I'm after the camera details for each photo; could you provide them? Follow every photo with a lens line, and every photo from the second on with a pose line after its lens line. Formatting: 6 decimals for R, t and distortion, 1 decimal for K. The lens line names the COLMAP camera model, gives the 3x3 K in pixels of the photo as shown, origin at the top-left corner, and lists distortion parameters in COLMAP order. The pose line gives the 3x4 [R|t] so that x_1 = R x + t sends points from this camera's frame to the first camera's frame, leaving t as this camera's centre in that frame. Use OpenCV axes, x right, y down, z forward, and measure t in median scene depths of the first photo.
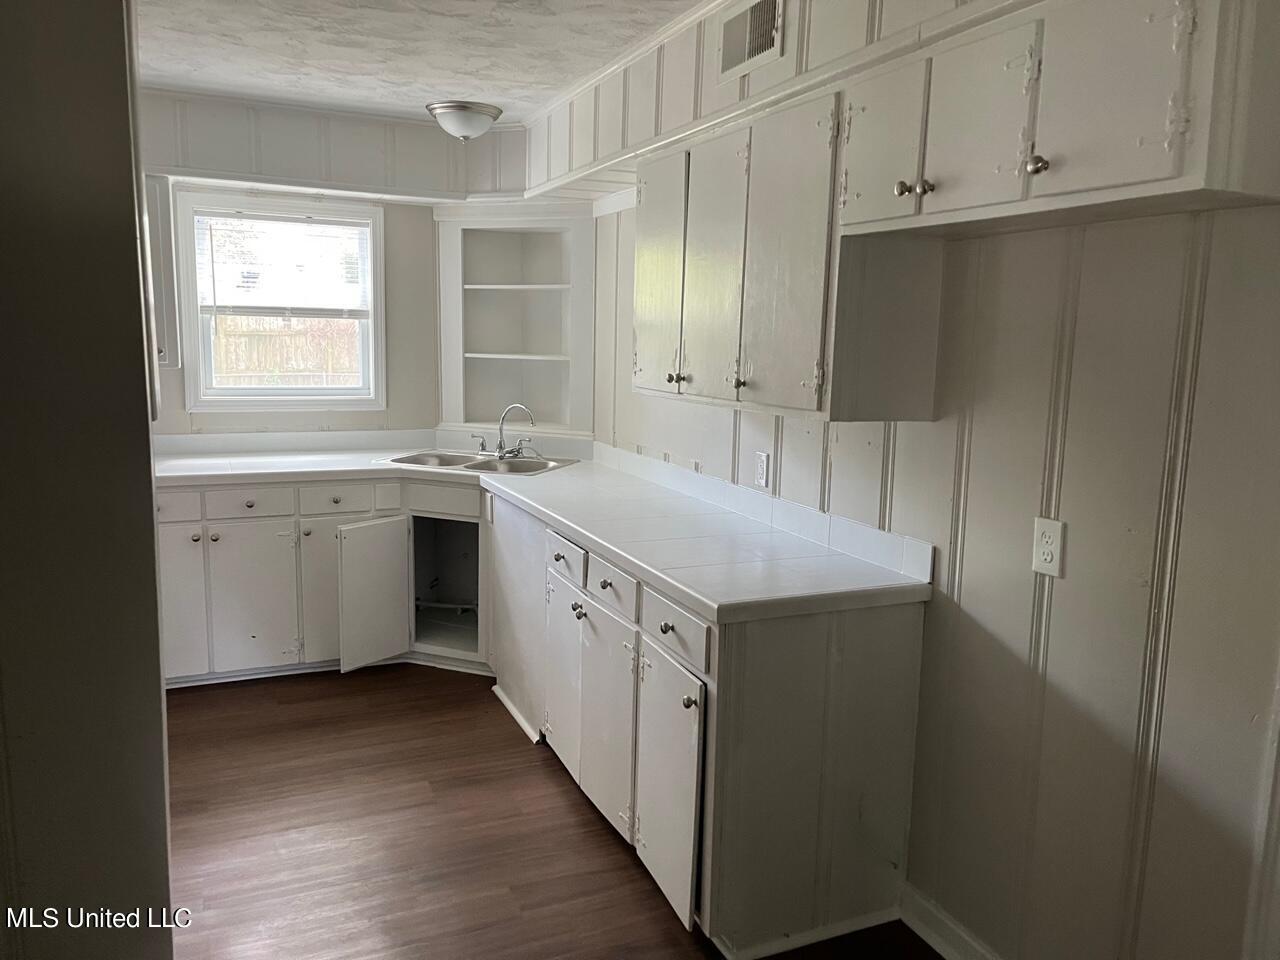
lens RADIAL K [[970.4, 0, 640.5], [0, 970.4, 477.9], [0, 0, 1]] dist [0.038261, -0.013023]
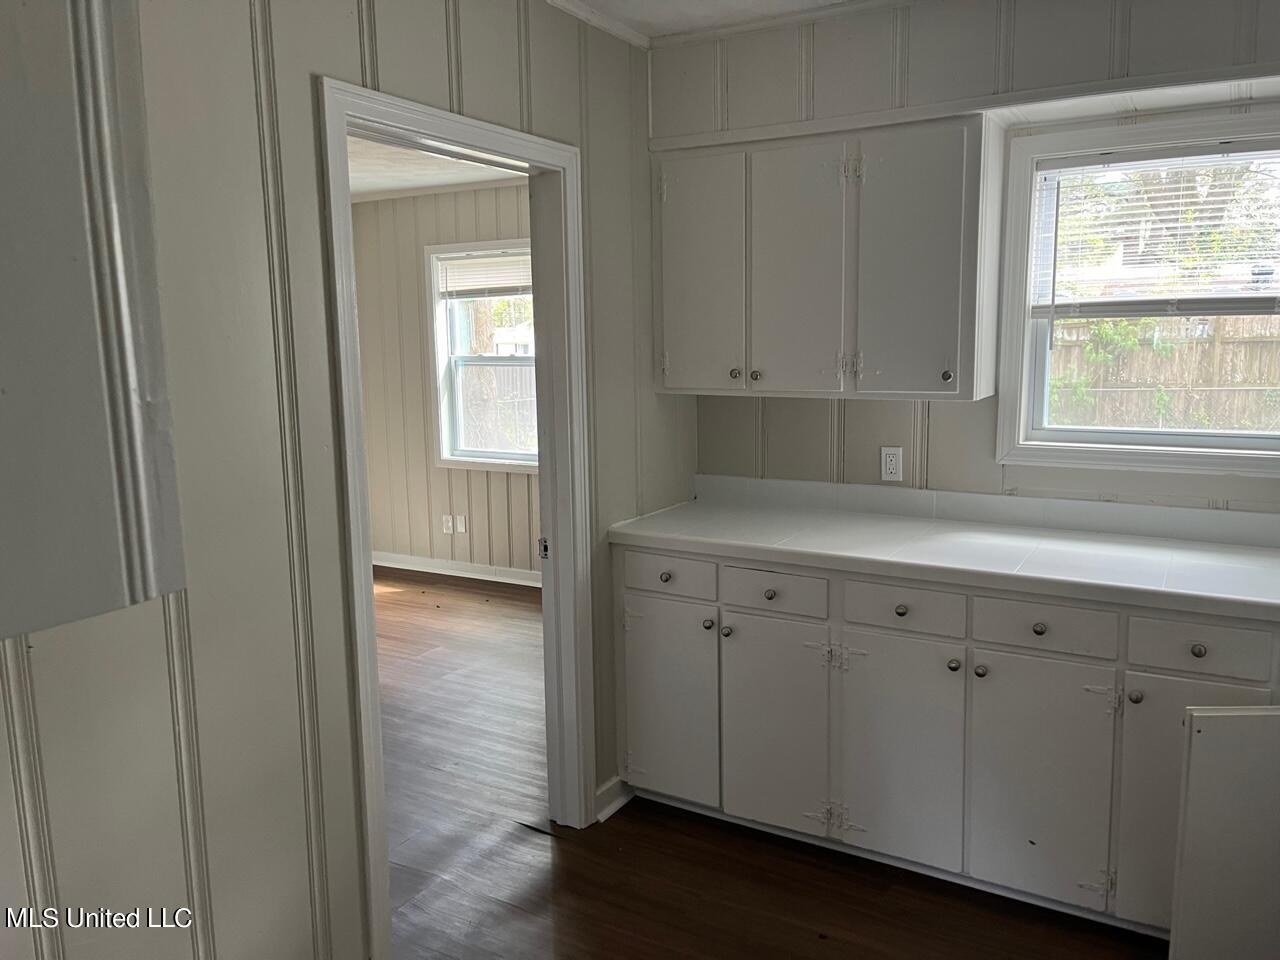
lens RADIAL K [[970.4, 0, 643.2], [0, 970.4, 469.0], [0, 0, 1]] dist [0.038261, -0.013023]
pose [[0.585623, 0.082263, -0.806399, -0.058210], [-0.097024, 0.994799, 0.031022, -0.060302], [0.804756, 0.060073, 0.590558, 0.398766]]
